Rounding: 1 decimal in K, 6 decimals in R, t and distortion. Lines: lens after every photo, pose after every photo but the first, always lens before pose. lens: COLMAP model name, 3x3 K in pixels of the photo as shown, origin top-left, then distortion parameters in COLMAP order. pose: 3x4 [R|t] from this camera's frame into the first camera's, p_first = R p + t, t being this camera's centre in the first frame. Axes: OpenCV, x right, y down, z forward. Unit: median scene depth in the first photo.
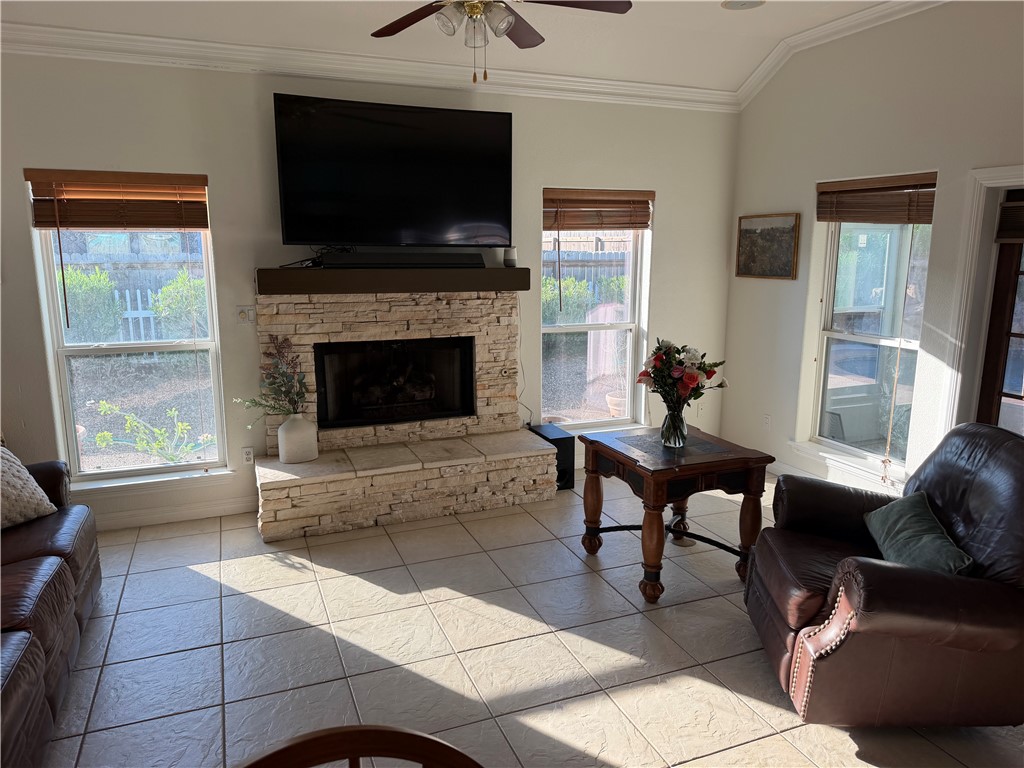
lens RADIAL K [[724.1, 0, 513.9], [0, 724.1, 386.3], [0, 0, 1]] dist [0.078522, -0.095934]
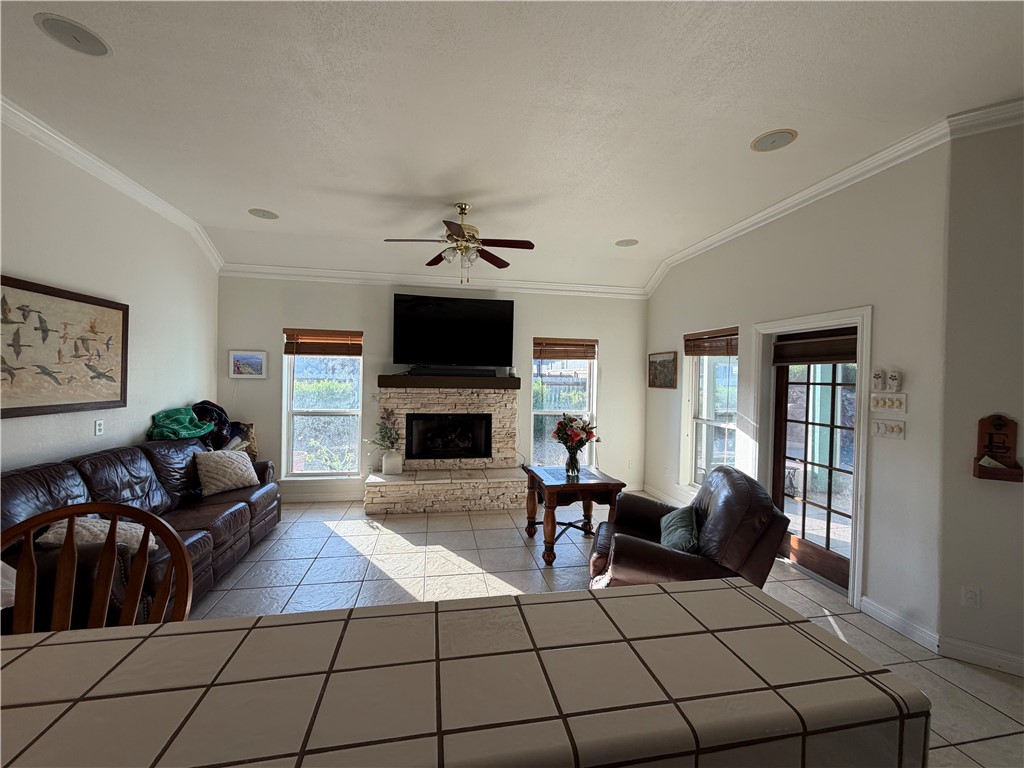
lens RADIAL K [[414.4, 0, 508.4], [0, 414.4, 380.7], [0, 0, 1]] dist [-0.001723, 0.000172]
pose [[0.977403, 0.018254, -0.210595, 0.237152], [-0.057128, 0.982002, -0.180023, 0.041002], [0.203519, 0.187986, 0.960855, -0.031258]]
